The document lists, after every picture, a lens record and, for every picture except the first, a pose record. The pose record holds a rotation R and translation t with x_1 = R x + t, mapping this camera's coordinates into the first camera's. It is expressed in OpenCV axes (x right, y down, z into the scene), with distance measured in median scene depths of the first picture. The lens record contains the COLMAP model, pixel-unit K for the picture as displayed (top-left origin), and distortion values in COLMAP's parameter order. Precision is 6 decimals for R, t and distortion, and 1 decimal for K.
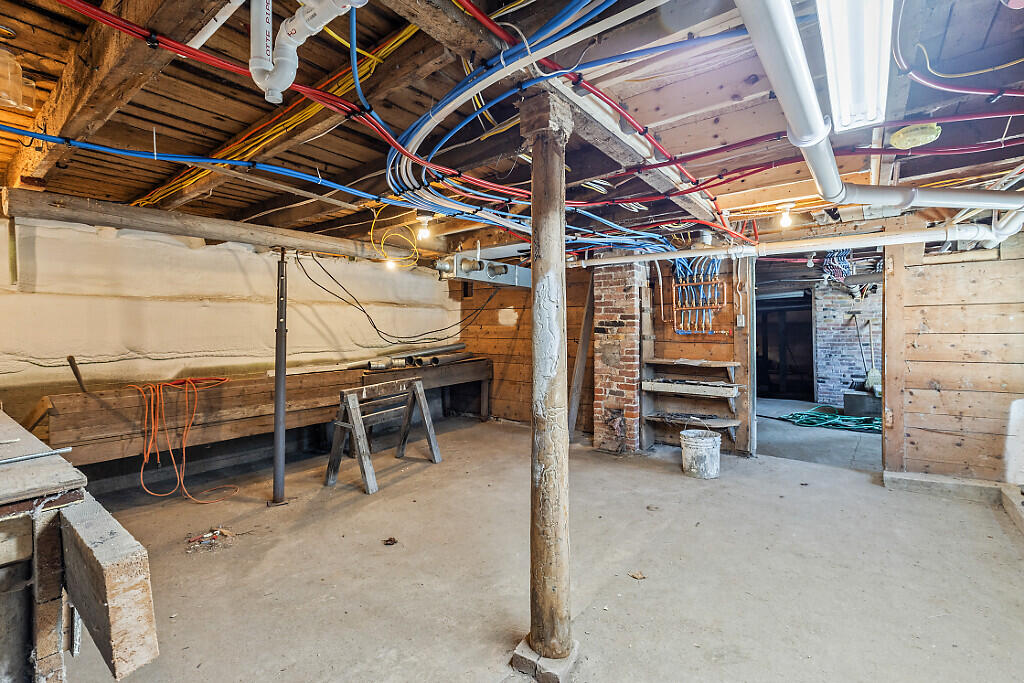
lens RADIAL K [[466.6, 0, 505.9], [0, 466.6, 330.1], [0, 0, 1]] dist [0.000140, 0.000052]
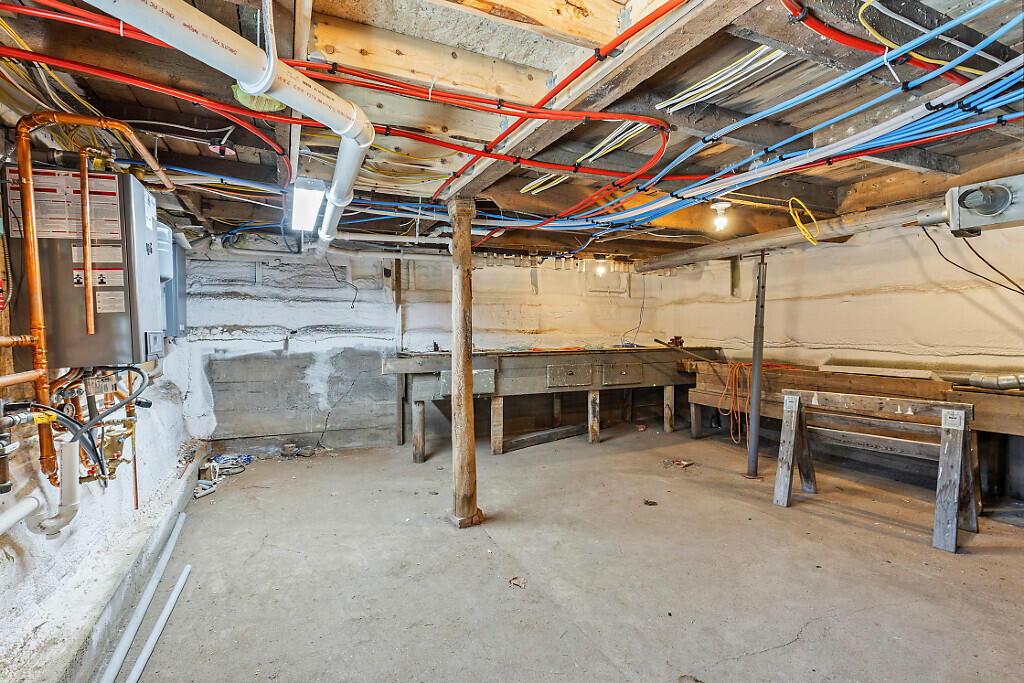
lens RADIAL K [[466.6, 0, 505.9], [0, 466.6, 330.1], [0, 0, 1]] dist [0.000140, 0.000052]
pose [[-0.453303, 0.018274, -0.891169, 0.815724], [0.010798, 0.999829, 0.015010, -0.012660], [0.891291, -0.002818, -0.453423, 1.006004]]
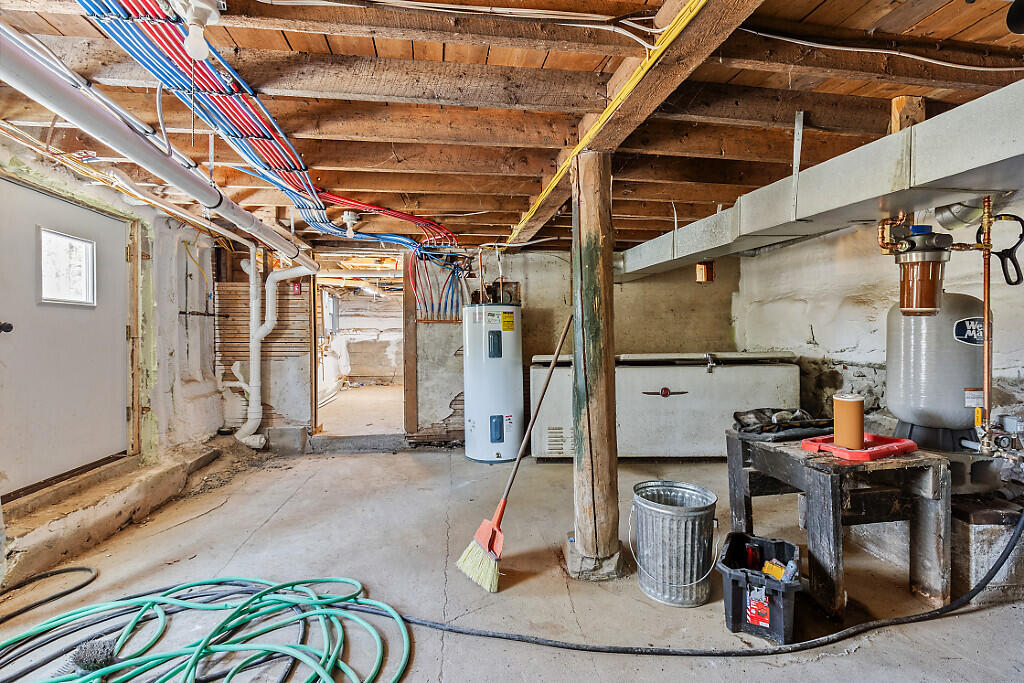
lens RADIAL K [[466.6, 0, 505.9], [0, 466.6, 330.1], [0, 0, 1]] dist [0.000140, 0.000052]
pose [[-0.685045, 0.008484, -0.728452, 1.602181], [0.011034, 0.999938, 0.001270, 0.004663], [0.728417, -0.007168, -0.685096, 2.625820]]
